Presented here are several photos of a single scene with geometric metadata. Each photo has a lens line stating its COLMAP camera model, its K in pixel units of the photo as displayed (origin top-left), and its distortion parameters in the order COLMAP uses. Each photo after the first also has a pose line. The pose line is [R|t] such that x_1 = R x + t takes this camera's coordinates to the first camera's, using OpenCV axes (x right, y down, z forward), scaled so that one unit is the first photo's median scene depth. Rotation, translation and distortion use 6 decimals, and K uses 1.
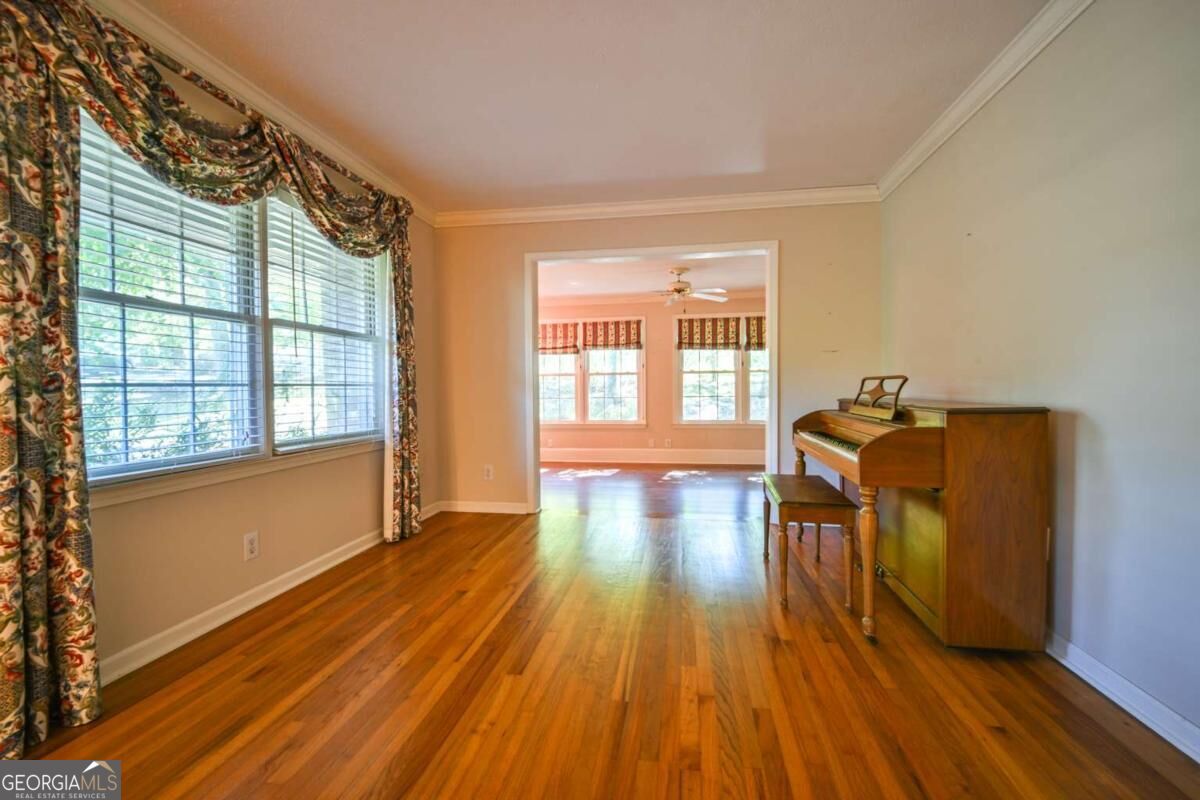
lens RADIAL K [[500.7, 0, 600.0], [0, 500.7, 400.0], [0, 0, 1]] dist [0.012709, -0.018009]
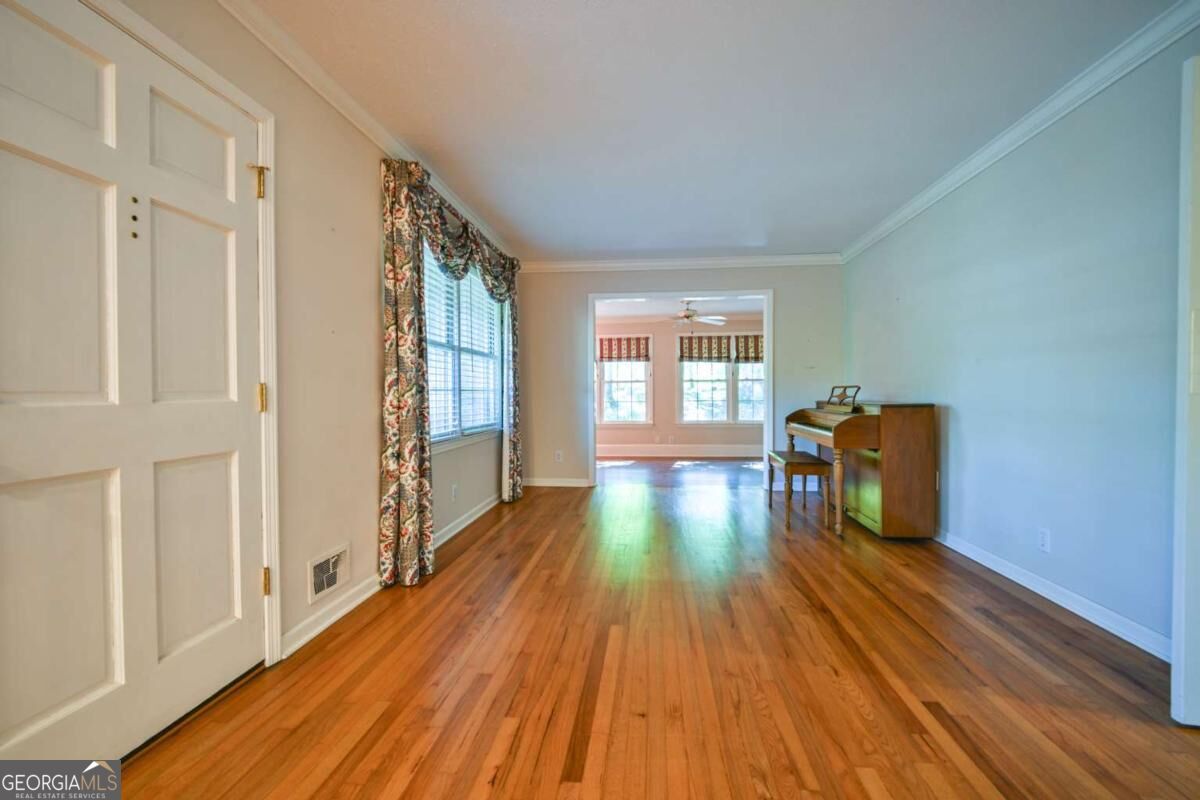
lens RADIAL K [[500.7, 0, 600.0], [0, 500.7, 400.0], [0, 0, 1]] dist [0.012709, -0.018009]
pose [[0.998139, 0.001622, 0.060959, -0.238155], [-0.000844, 0.999918, -0.012785, 0.014344], [-0.060975, 0.012710, 0.998058, -0.413348]]
